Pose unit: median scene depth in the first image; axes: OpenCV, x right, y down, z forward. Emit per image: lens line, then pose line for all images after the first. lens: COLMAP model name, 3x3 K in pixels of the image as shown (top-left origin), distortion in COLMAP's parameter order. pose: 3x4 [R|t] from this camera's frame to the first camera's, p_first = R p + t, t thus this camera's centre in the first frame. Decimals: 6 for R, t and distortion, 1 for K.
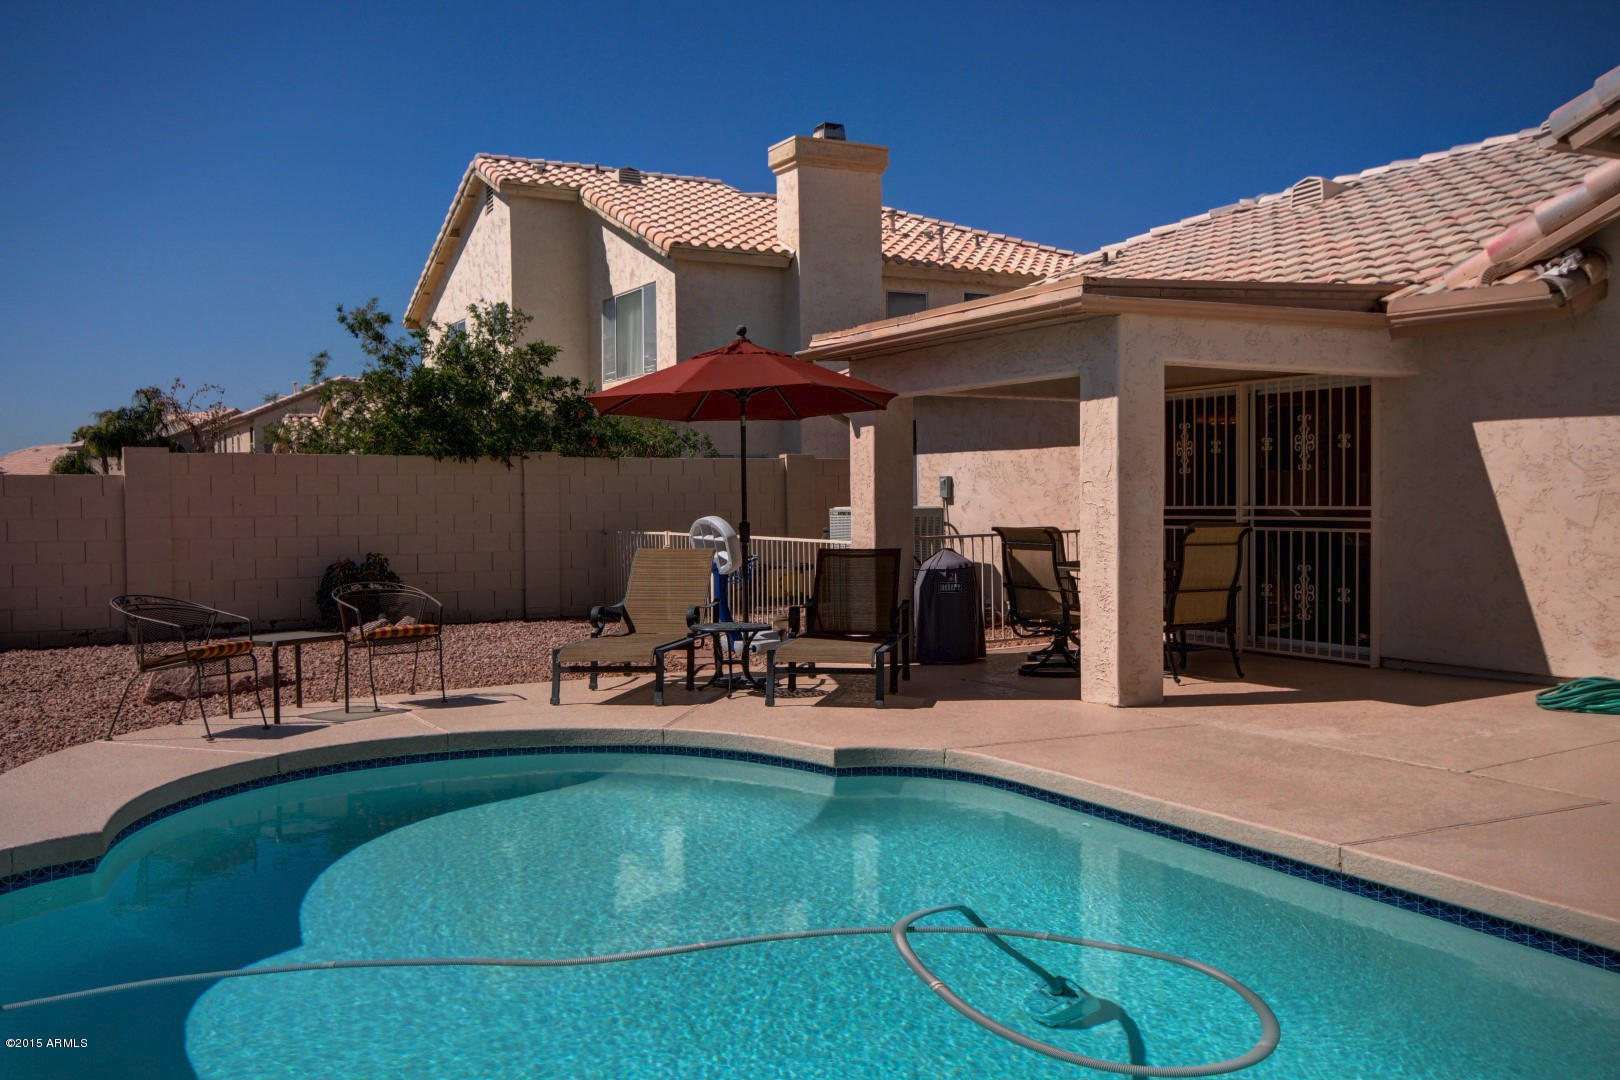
lens RADIAL K [[1407.5, 0, 812.2], [0, 1407.5, 538.6], [0, 0, 1]] dist [-0.007651, -0.003422]
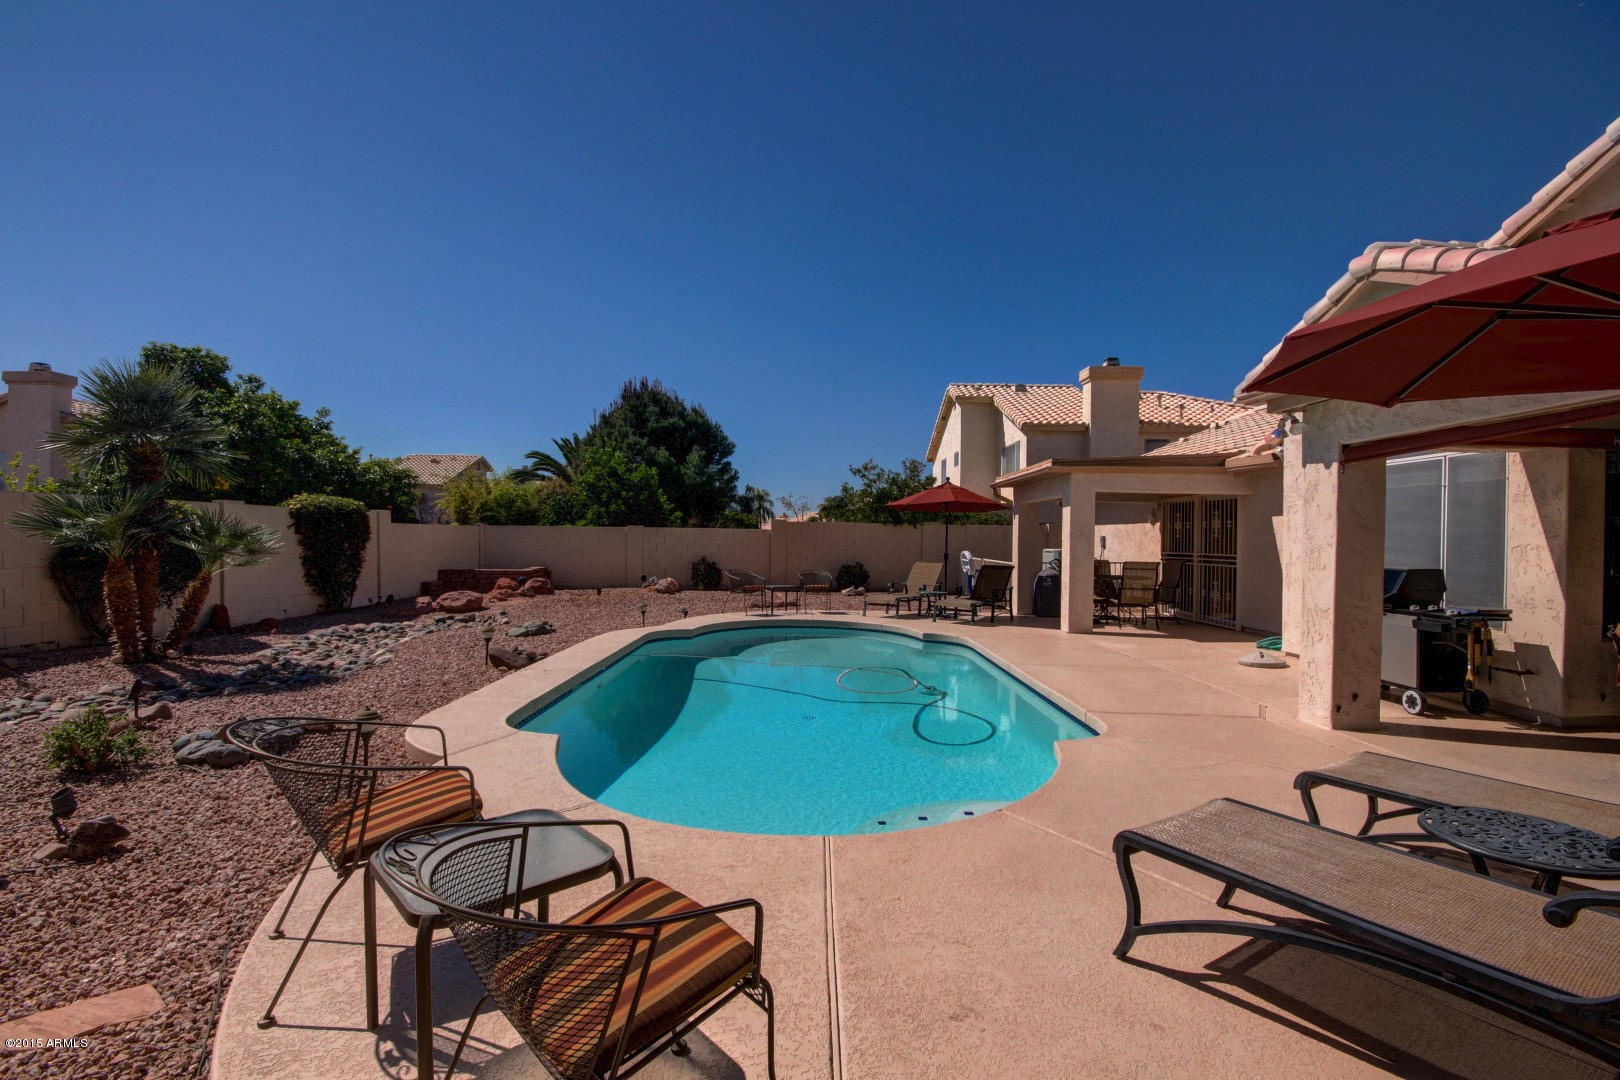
lens RADIAL K [[753.6, 0, 810.9], [0, 753.6, 541.6], [0, 0, 1]] dist [-0.002825, -0.000805]
pose [[0.871375, 0.022902, -0.490082, 0.260455], [-0.035493, 0.999235, -0.016413, -0.000860], [0.489331, 0.031696, 0.871522, -0.205858]]
